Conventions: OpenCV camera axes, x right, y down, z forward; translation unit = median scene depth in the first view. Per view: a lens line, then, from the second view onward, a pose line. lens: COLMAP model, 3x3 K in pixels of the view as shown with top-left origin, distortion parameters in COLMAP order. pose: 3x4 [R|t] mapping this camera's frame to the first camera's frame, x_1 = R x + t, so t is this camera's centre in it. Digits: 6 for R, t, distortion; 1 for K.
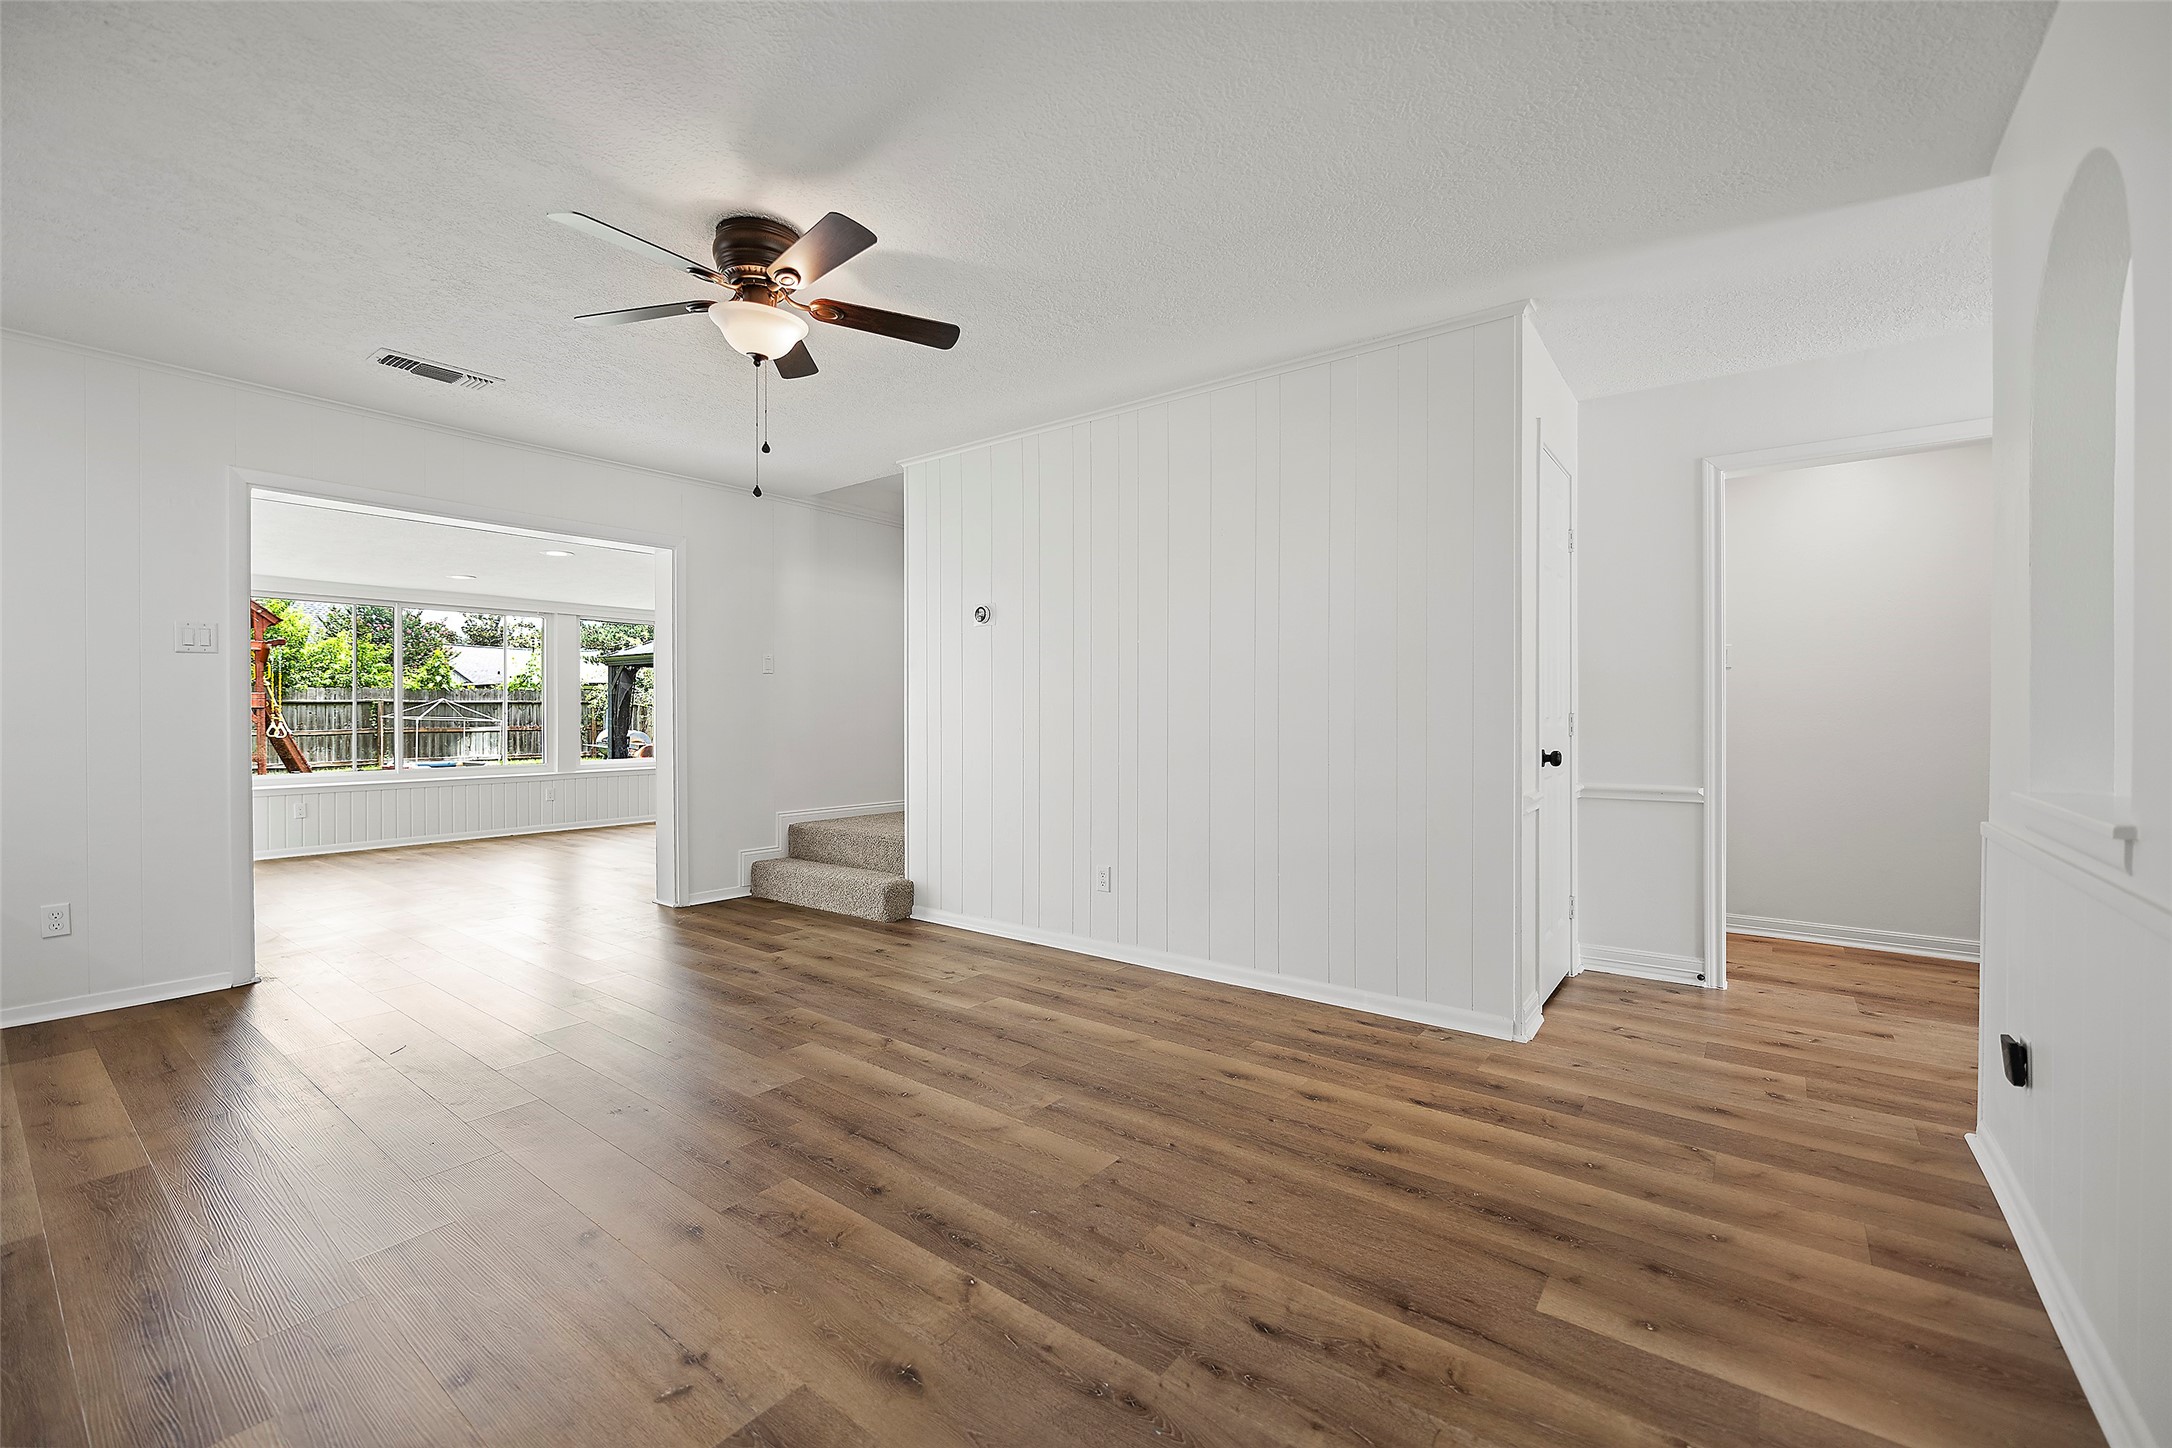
lens RADIAL K [[884.4, 0, 1083.6], [0, 884.4, 719.8], [0, 0, 1]] dist [-0.001133, -0.000097]
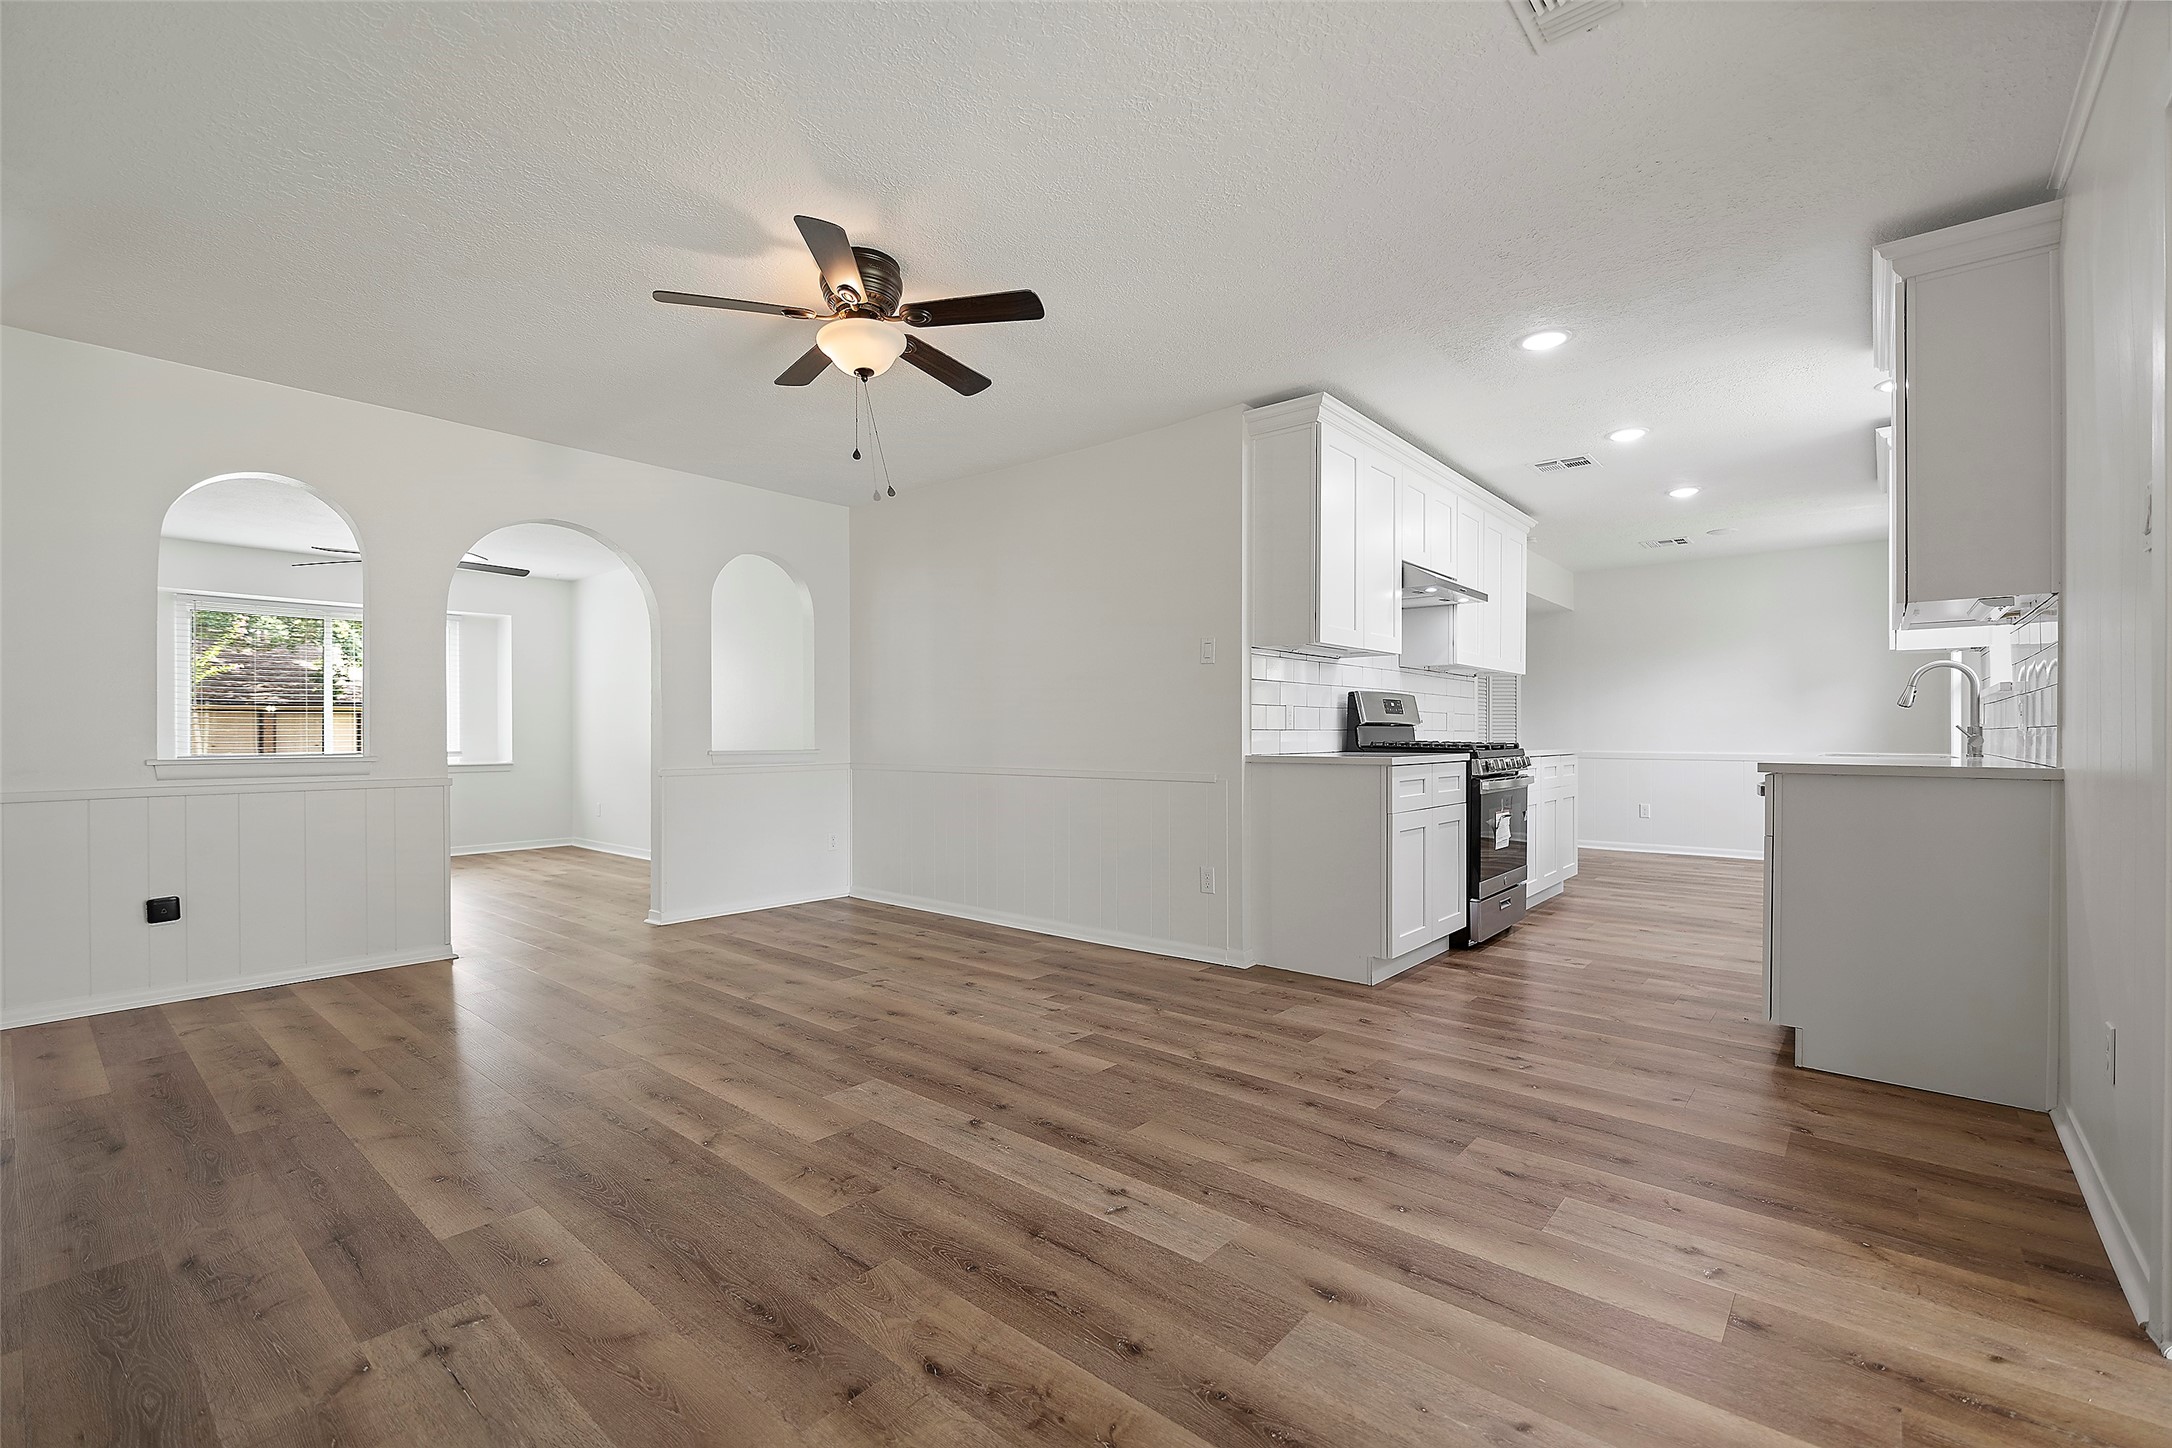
lens RADIAL K [[936.7, 0, 1097.1], [0, 936.7, 742.3], [0, 0, 1]] dist [0.000166, -0.000084]
pose [[-0.998897, 0.002144, 0.046914, -0.597126], [0.002757, 0.999911, 0.013016, 0.016108], [-0.046882, 0.013131, -0.998814, 1.801911]]
